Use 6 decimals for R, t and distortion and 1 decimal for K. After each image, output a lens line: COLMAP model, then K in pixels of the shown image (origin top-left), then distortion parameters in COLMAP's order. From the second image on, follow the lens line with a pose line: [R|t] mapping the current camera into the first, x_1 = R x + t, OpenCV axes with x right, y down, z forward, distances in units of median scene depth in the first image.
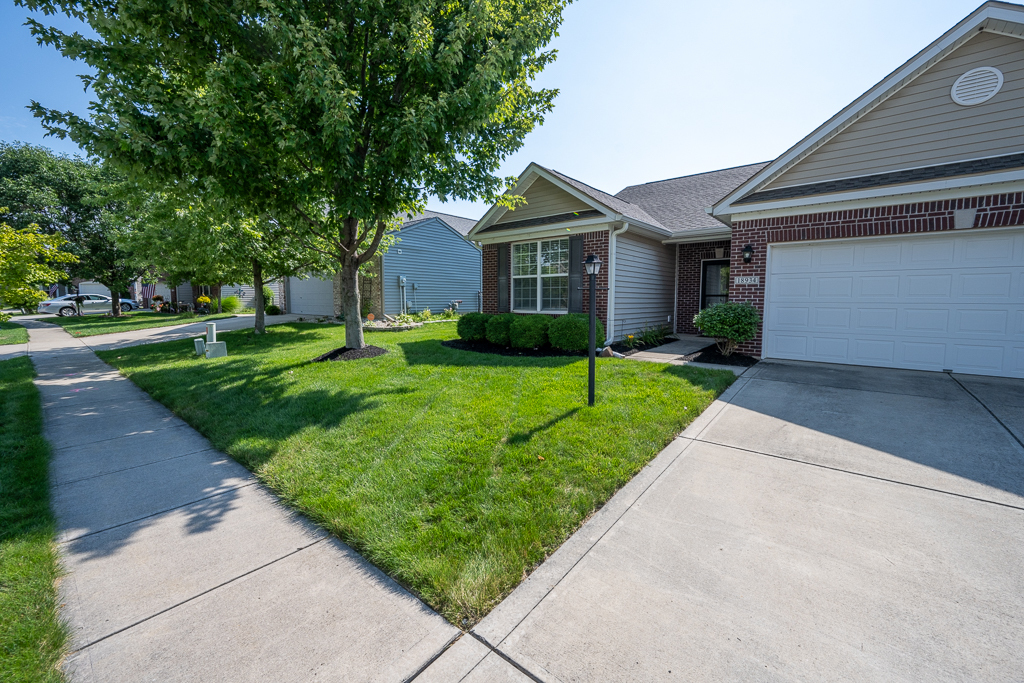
lens RADIAL K [[405.5, 0, 512.0], [0, 405.5, 341.5], [0, 0, 1]] dist [0.002737, 0.000175]
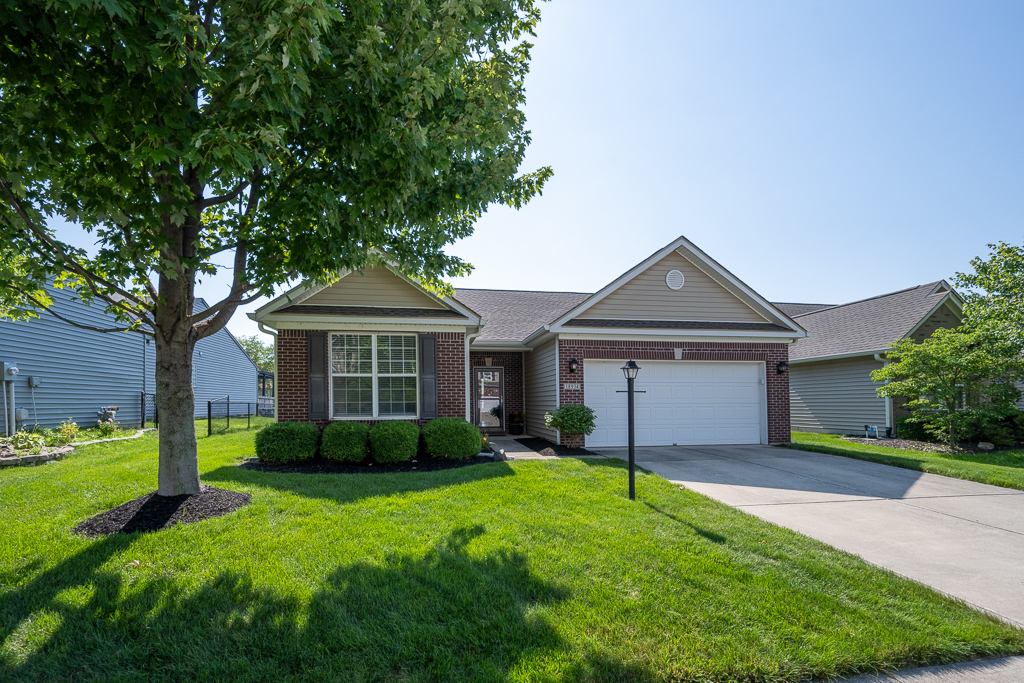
lens RADIAL K [[416.8, 0, 484.2], [0, 416.8, 402.0], [0, 0, 1]] dist [0.001763, 0.000135]
pose [[0.669122, -0.005798, 0.743130, -0.428019], [0.083660, 0.994201, -0.067571, -0.029545], [-0.738429, 0.107384, 0.665726, 0.268181]]
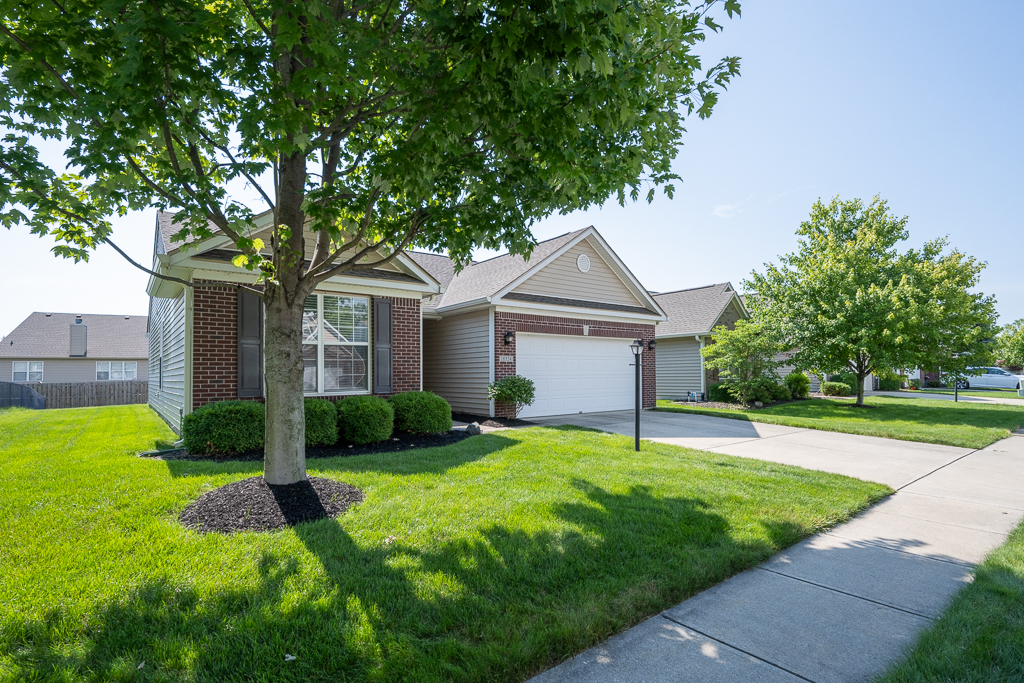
lens RADIAL K [[502.6, 0, 509.5], [0, 502.6, 373.5], [0, 0, 1]] dist [0.000505, 0.000174]
pose [[0.208804, -0.004585, 0.977947, -0.726921], [0.110895, 0.993650, -0.019019, -0.056807], [-0.971650, 0.112420, 0.207987, 0.516118]]
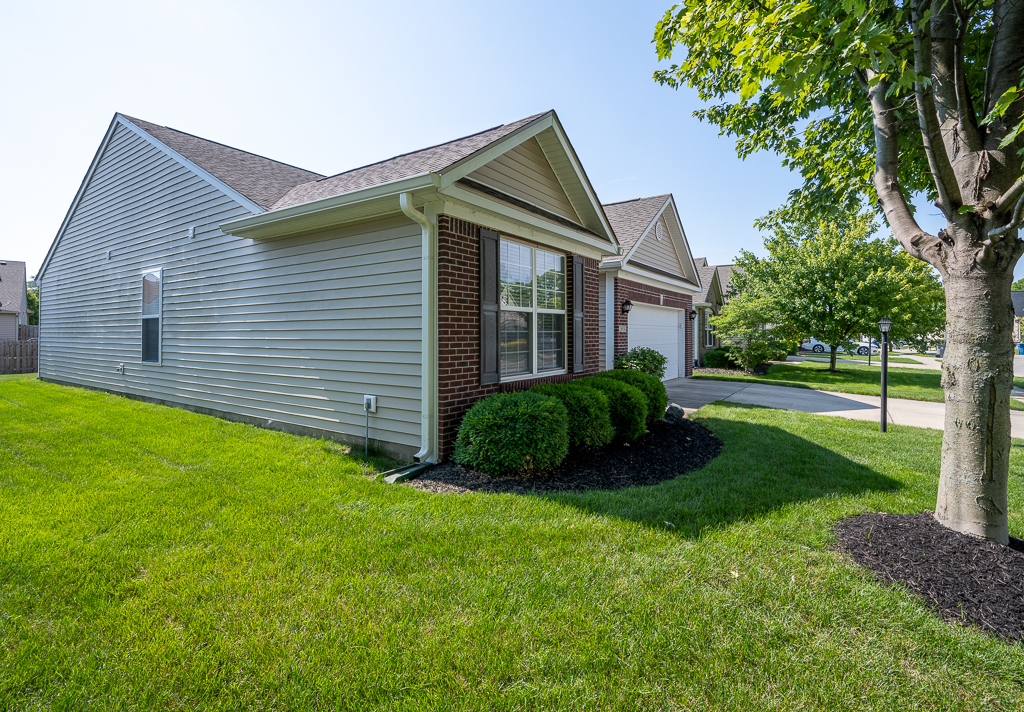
lens RADIAL K [[476.4, 0, 511.5], [0, 476.4, 330.1], [0, 0, 1]] dist [0.001610, 0.000197]
pose [[-0.090417, 0.003829, 0.995897, -0.580656], [0.101337, 0.994838, 0.005375, -0.142778], [-0.990735, 0.101407, -0.090338, 1.105037]]
